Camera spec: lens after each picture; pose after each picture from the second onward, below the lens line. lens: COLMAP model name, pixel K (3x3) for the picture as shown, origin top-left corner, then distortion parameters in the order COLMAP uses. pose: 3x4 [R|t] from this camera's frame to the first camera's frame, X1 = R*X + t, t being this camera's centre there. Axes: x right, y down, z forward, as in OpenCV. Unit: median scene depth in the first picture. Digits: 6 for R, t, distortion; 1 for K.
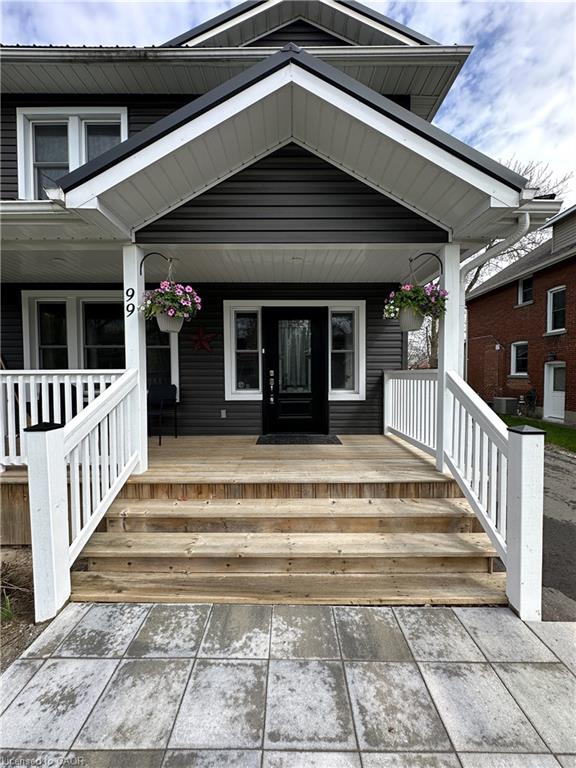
lens RADIAL K [[306.3, 0, 290.0], [0, 306.3, 383.4], [0, 0, 1]] dist [-0.000914, 0.000026]
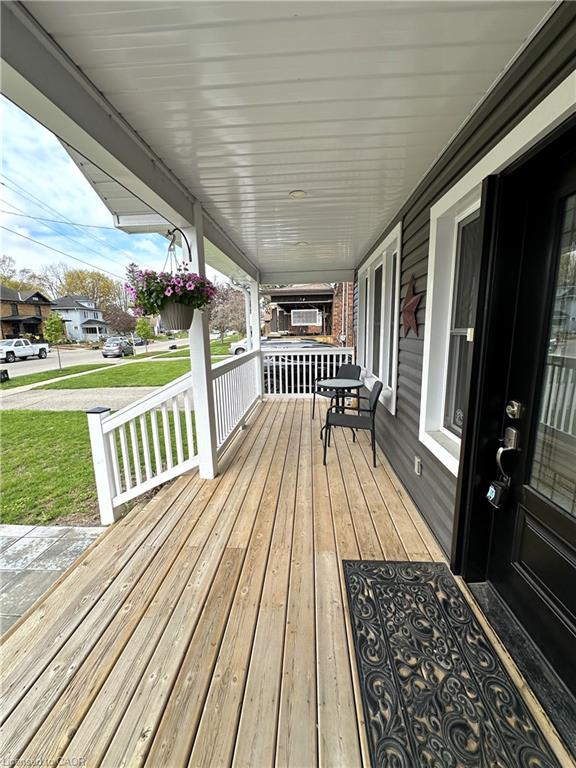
lens RADIAL K [[306.3, 0, 290.0], [0, 306.3, 383.4], [0, 0, 1]] dist [-0.000914, 0.000026]
pose [[-0.066854, 0.181070, -0.981195, 0.362781], [-0.013913, 0.983131, 0.182375, -0.167920], [0.997666, 0.025844, -0.063207, 1.246712]]
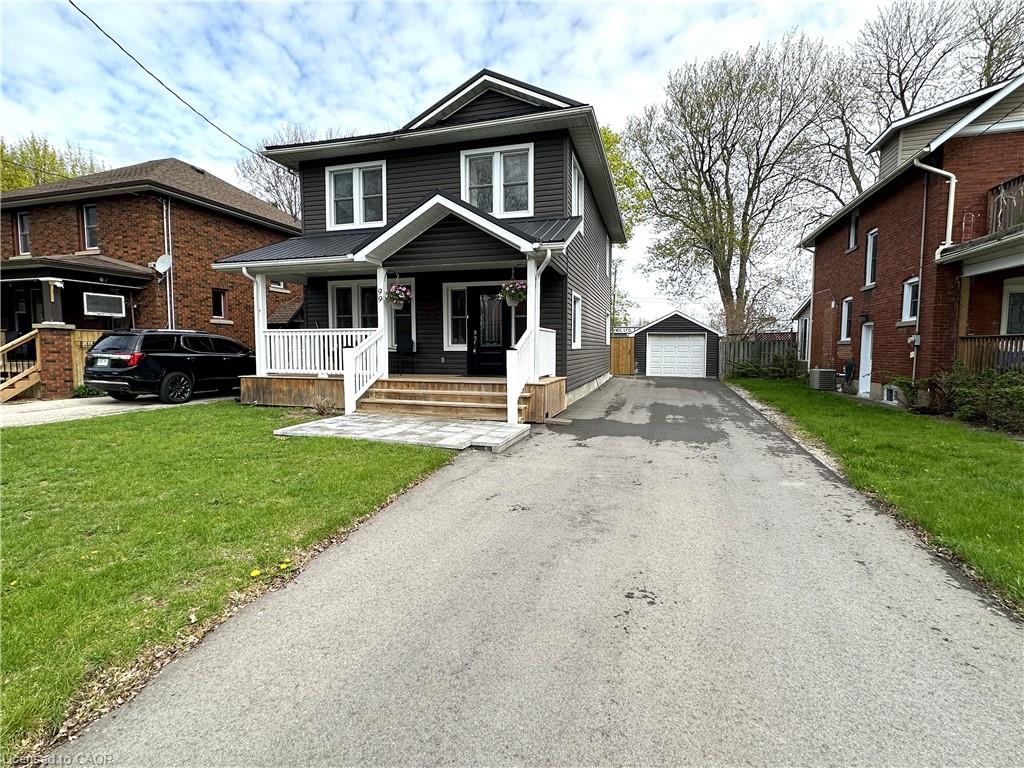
lens RADIAL K [[487.6, 0, 512.9], [0, 487.6, 382.0], [0, 0, 1]] dist [0.001735, -0.001405]
pose [[0.955887, 0.025300, -0.292644, 1.212834], [-0.014094, 0.999087, 0.040336, 0.160126], [0.293397, -0.034432, 0.955370, -1.756192]]
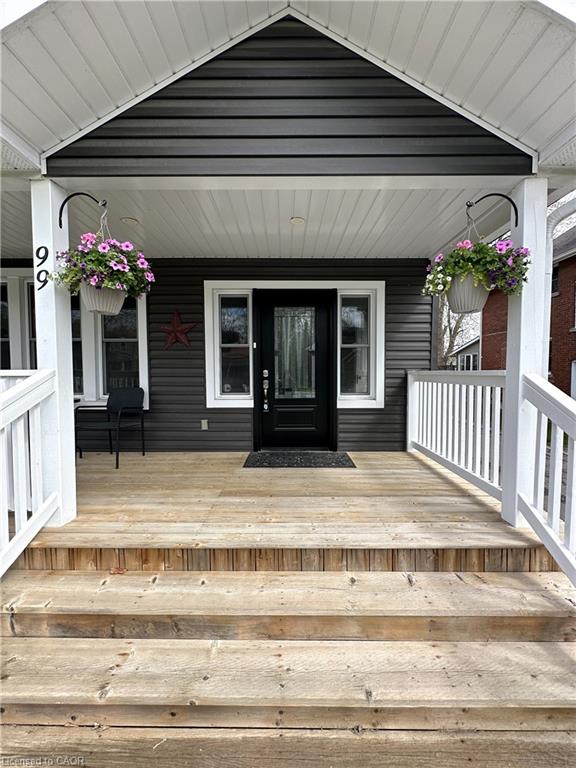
lens RADIAL K [[306.3, 0, 290.0], [0, 306.3, 383.4], [0, 0, 1]] dist [-0.000914, 0.000026]
pose [[0.999977, 0.002545, -0.006225, 0.013611], [-0.002494, 0.999963, 0.008175, -0.021810], [0.006246, -0.008160, 0.999947, 0.316794]]
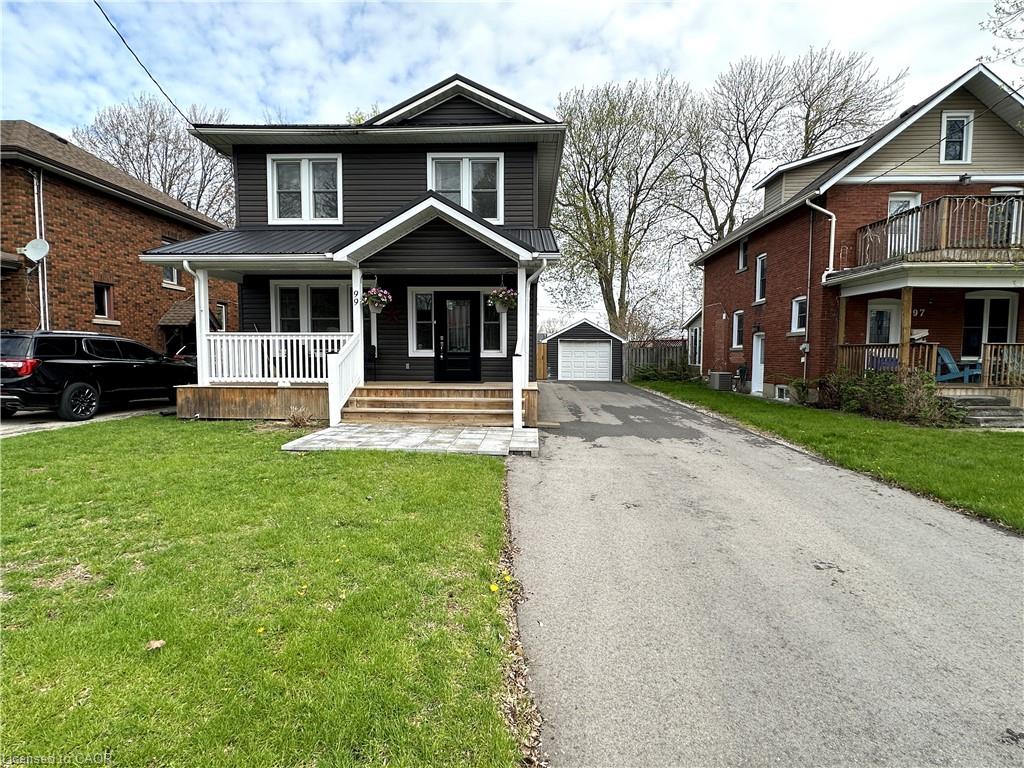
lens RADIAL K [[487.6, 0, 512.9], [0, 487.6, 382.0], [0, 0, 1]] dist [0.001735, -0.001405]
pose [[0.999145, 0.008678, -0.040434, 0.558351], [-0.007579, 0.999600, 0.027257, 0.163214], [0.040655, -0.026928, 0.998810, -1.910247]]
